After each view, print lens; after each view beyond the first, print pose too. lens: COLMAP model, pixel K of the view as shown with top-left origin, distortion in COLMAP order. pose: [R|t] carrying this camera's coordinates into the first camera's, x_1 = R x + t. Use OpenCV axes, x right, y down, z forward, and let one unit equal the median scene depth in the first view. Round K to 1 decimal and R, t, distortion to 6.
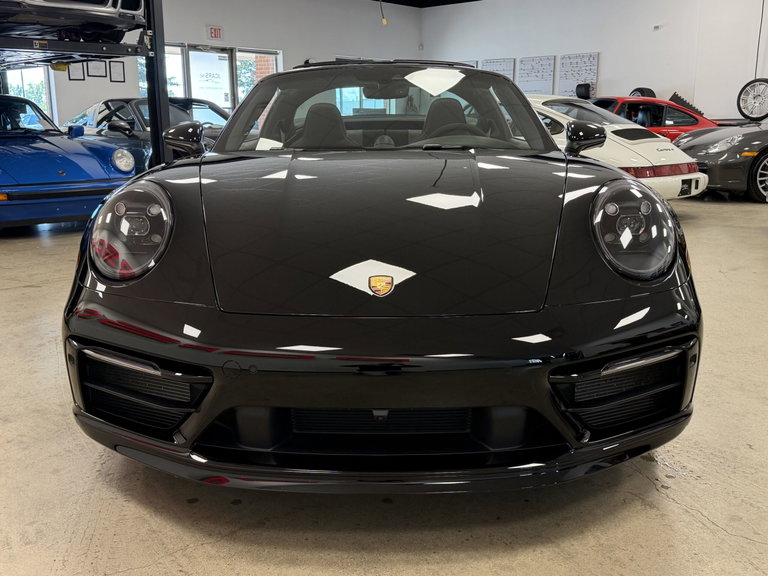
lens RADIAL K [[752.2, 0, 382.6], [0, 752.2, 287.4], [0, 0, 1]] dist [0.150663, -0.329374]
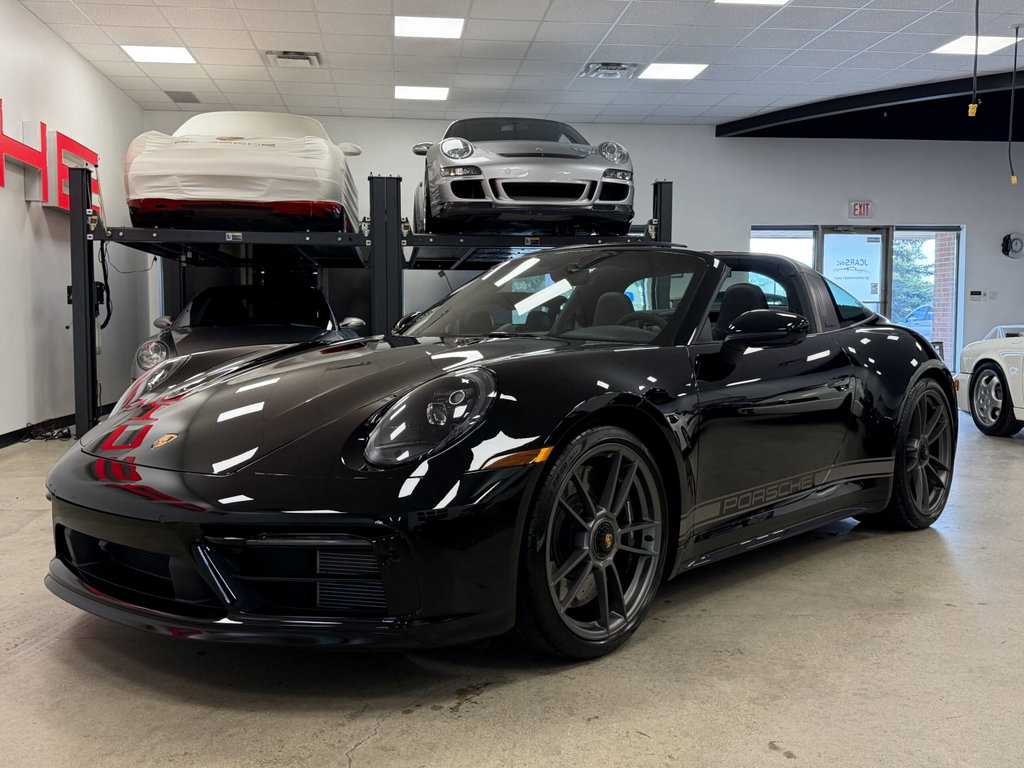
lens RADIAL K [[1003.0, 0, 510.2], [0, 1003.0, 383.2], [0, 0, 1]] dist [0.150663, -0.329374]
pose [[0.751911, 0.043742, -0.657811, 0.207229], [-0.145421, 0.984224, -0.100777, -0.001595], [0.643026, 0.171435, 0.746410, 0.024754]]
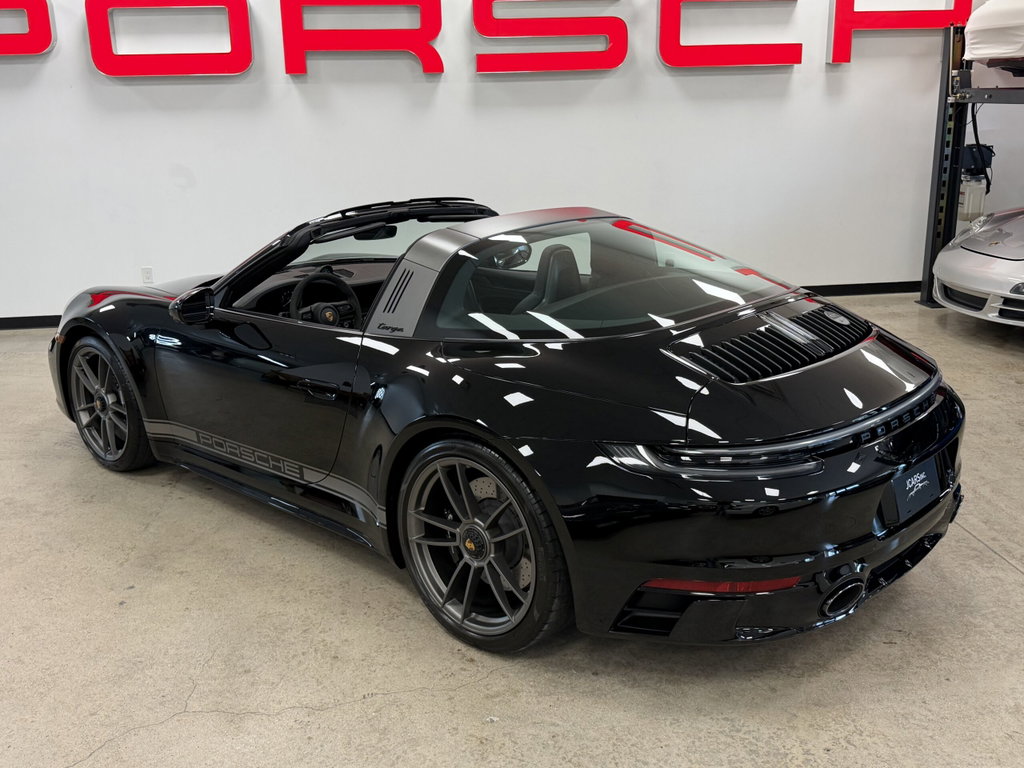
lens RADIAL K [[1003.0, 0, 510.2], [0, 1003.0, 383.2], [0, 0, 1]] dist [0.150663, -0.329374]
pose [[-0.683480, 0.207040, -0.699993, 0.236121], [-0.133378, 0.907371, 0.398608, -0.173892], [0.717681, 0.365804, -0.592555, 0.553314]]
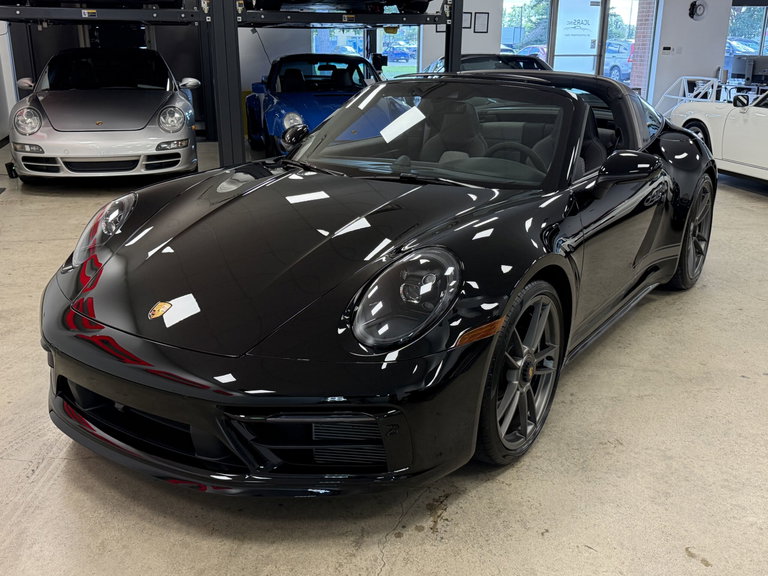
lens RADIAL K [[752.6, 0, 381.3], [0, 752.6, 291.2], [0, 0, 1]] dist [0.147841, -0.299914]
pose [[0.833766, 0.182330, -0.521143, 0.146515], [-0.130226, 0.982210, 0.135294, -0.038763], [0.536540, -0.044937, 0.842677, 0.014737]]
